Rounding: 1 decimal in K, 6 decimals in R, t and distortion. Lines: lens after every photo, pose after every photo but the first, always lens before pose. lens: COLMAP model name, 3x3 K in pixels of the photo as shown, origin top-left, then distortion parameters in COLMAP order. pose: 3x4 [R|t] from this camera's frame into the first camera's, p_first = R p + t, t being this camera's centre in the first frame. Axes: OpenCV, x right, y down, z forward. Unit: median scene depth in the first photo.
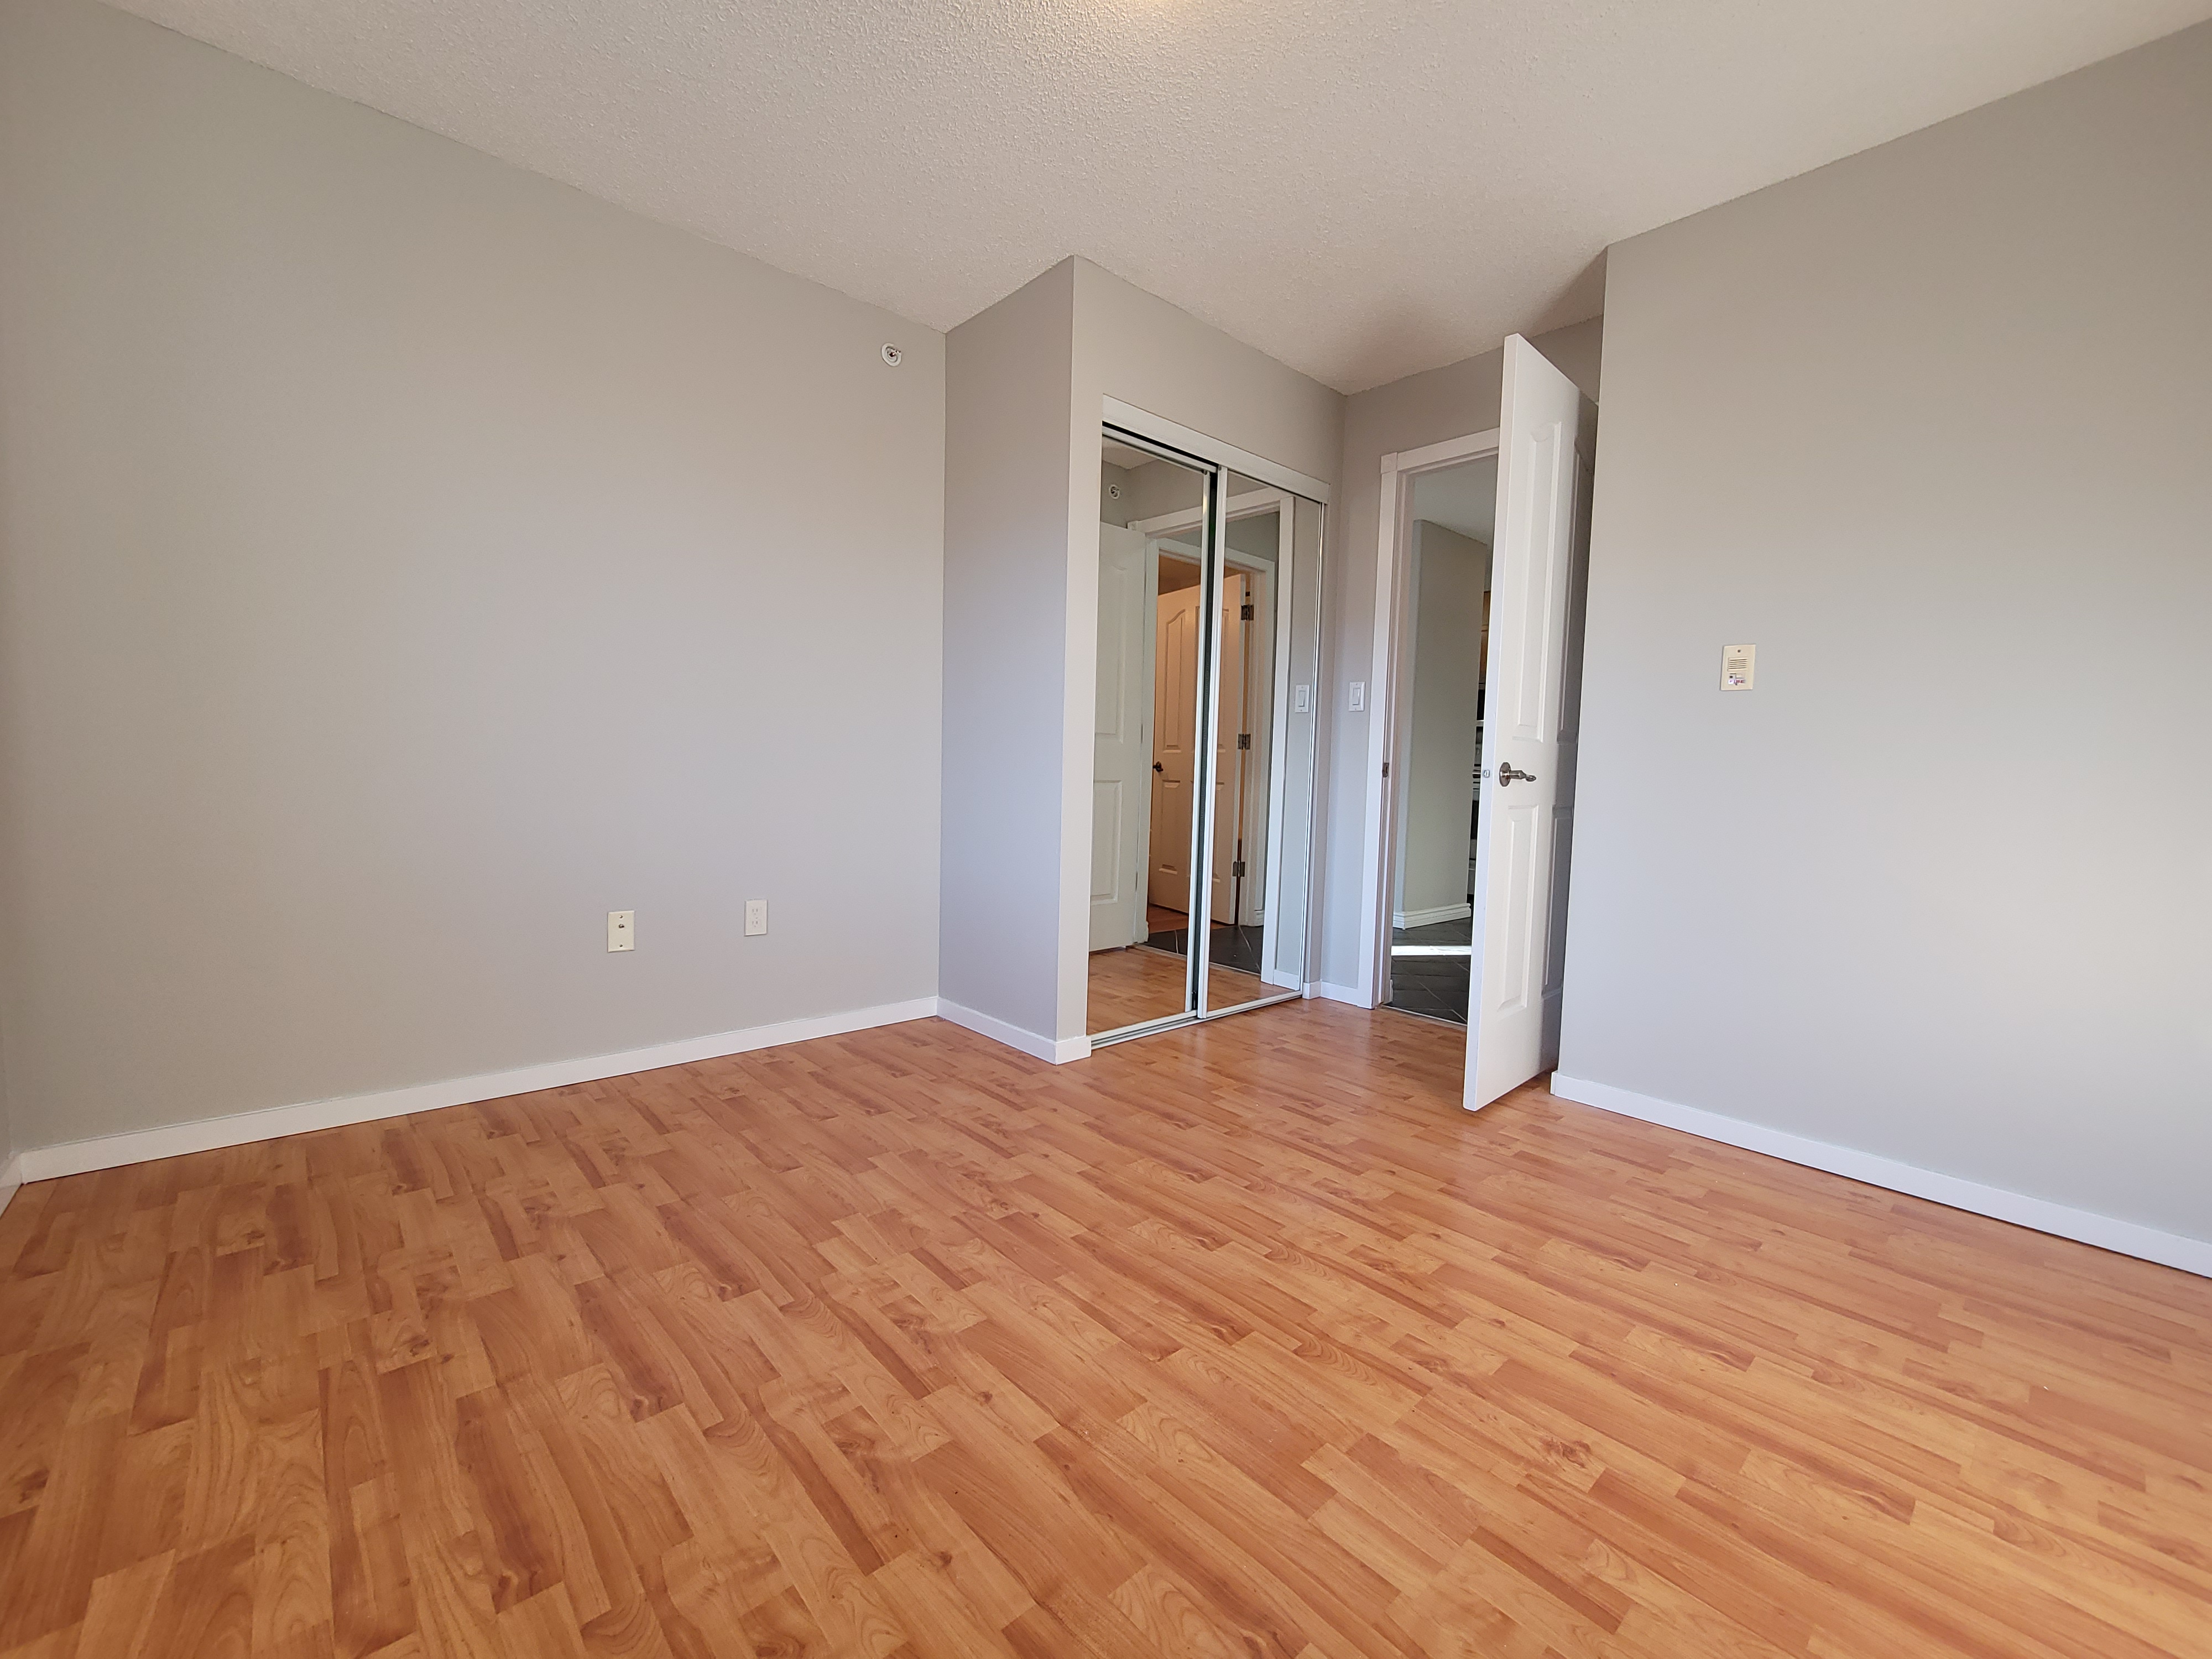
lens RADIAL K [[908.3, 0, 1106.9], [0, 908.3, 829.9], [0, 0, 1]] dist [-0.004941, 0.000388]
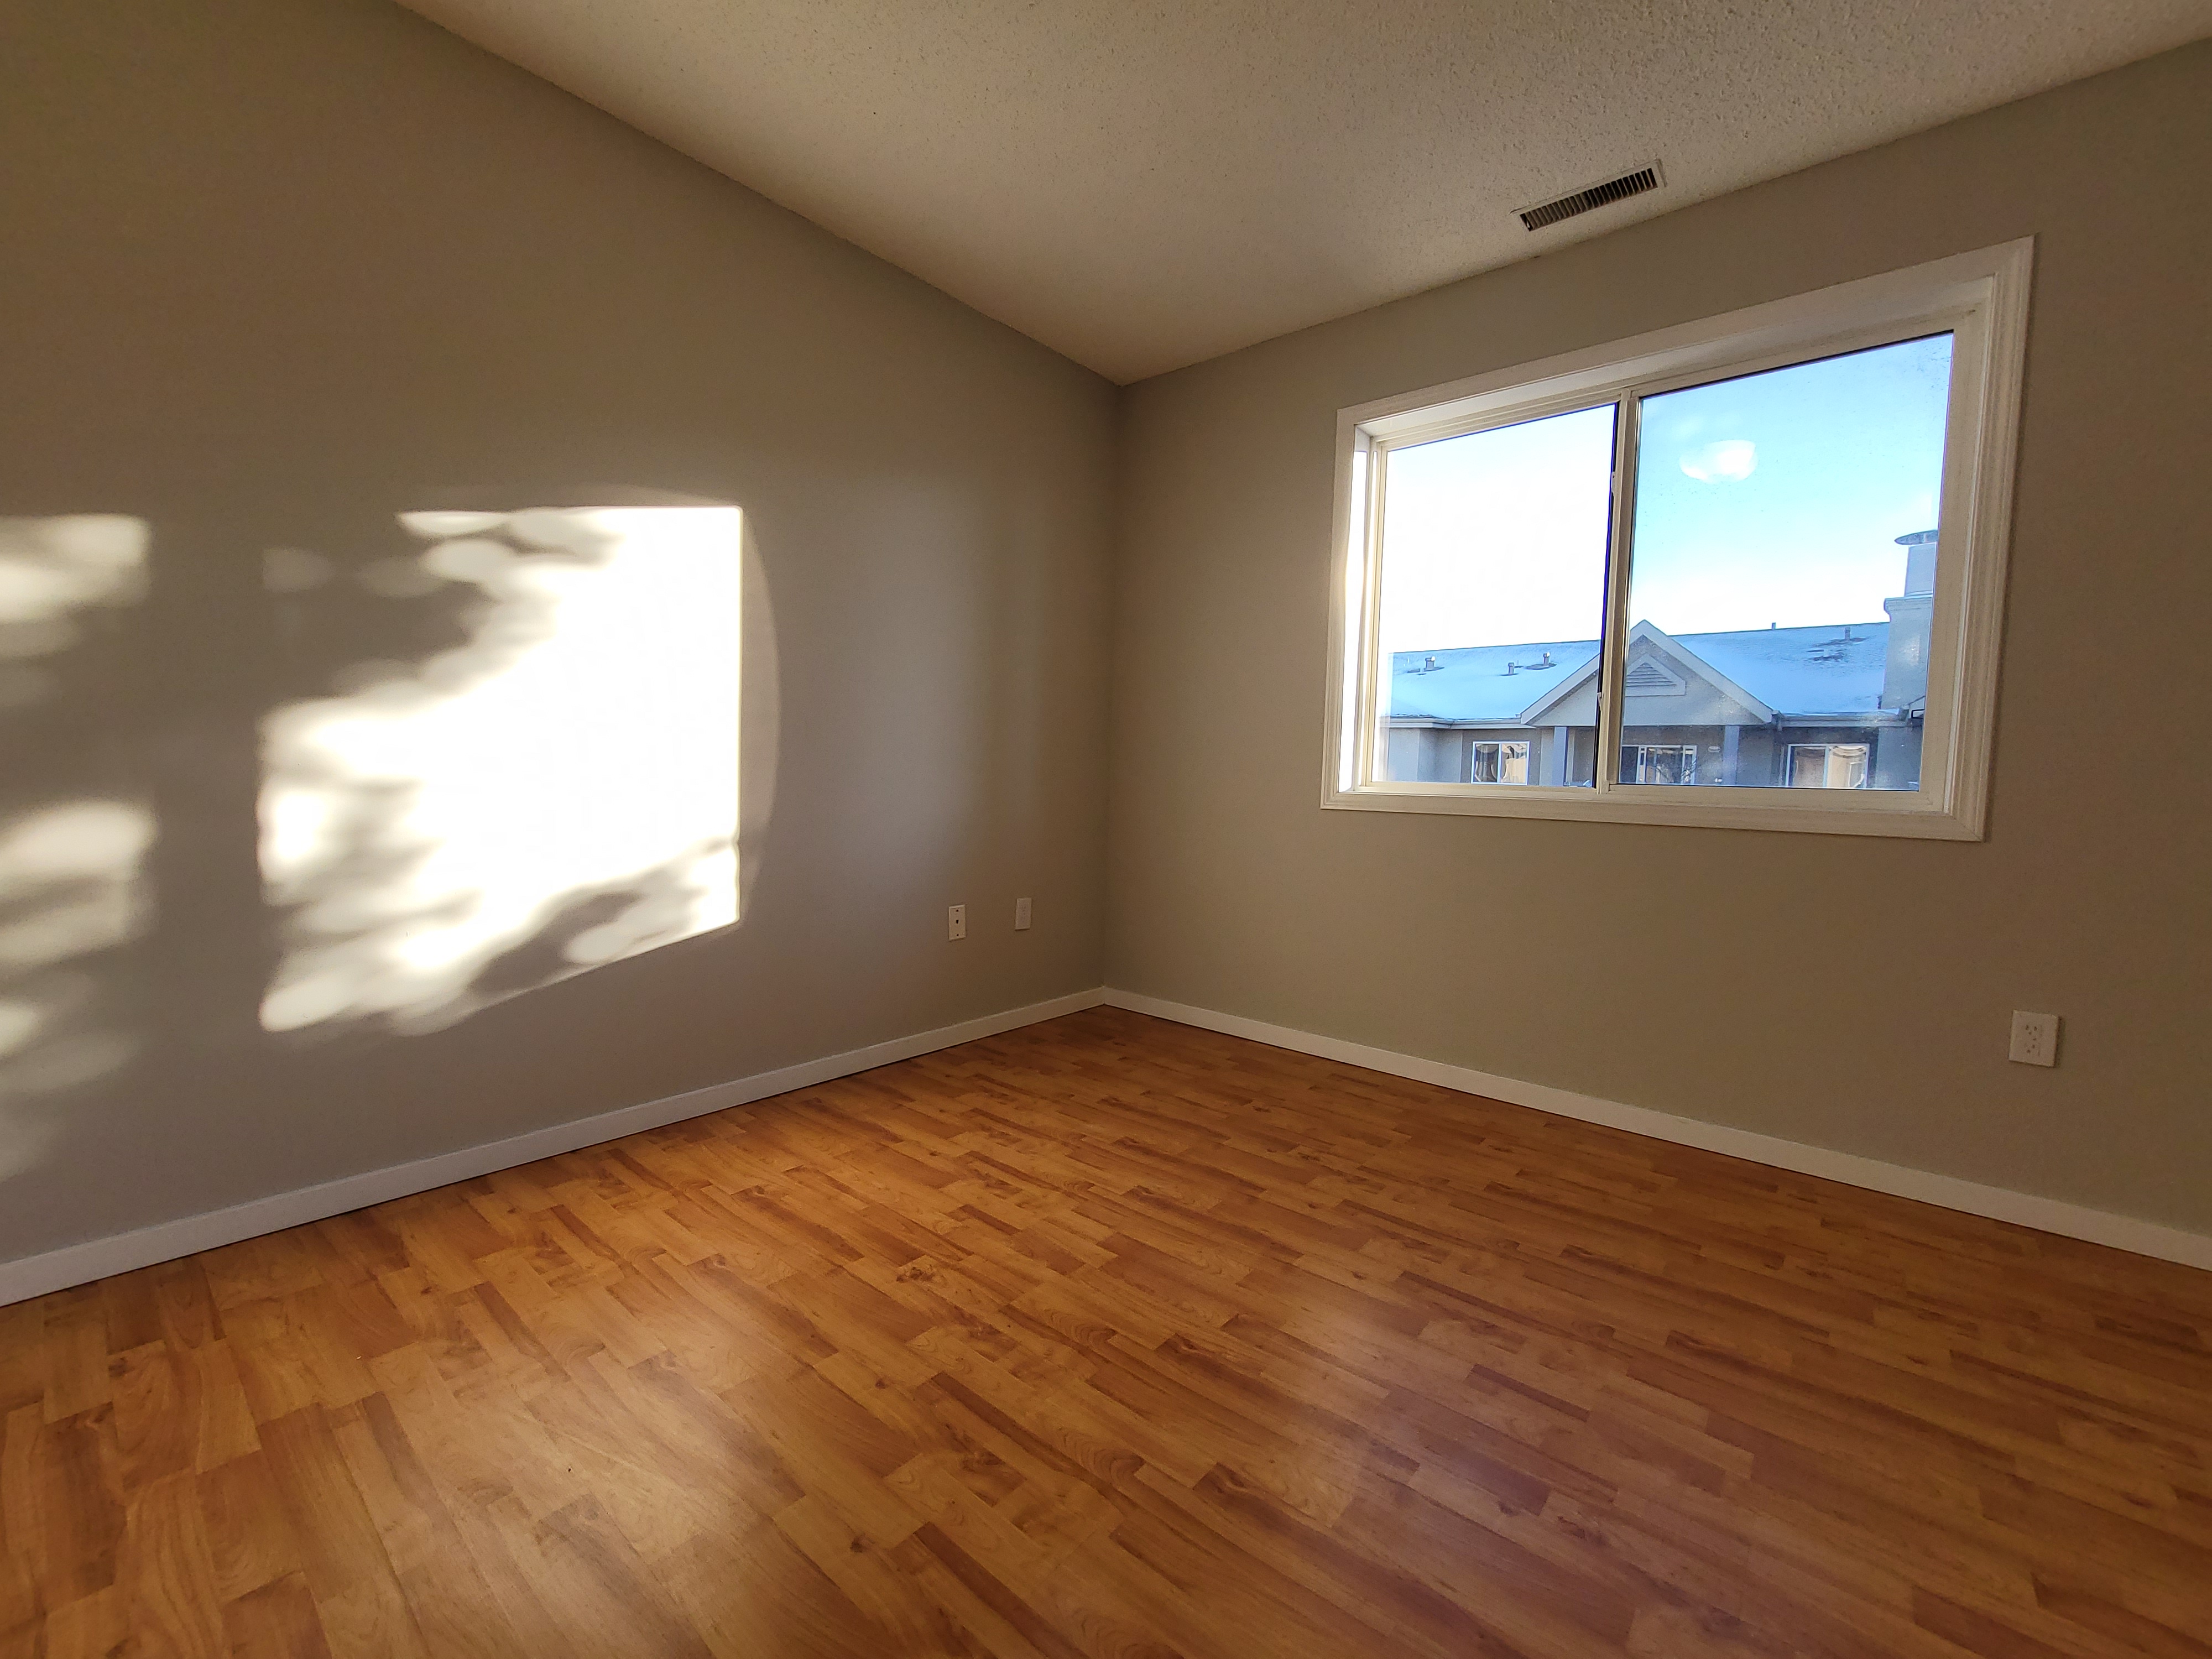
lens RADIAL K [[908.3, 0, 1105.5], [0, 908.3, 824.8], [0, 0, 1]] dist [-0.004941, 0.000388]
pose [[-0.989764, -0.047416, -0.134609, 0.404592], [-0.064795, 0.989679, 0.127817, -0.137967], [0.127160, 0.135230, -0.982621, 2.038524]]
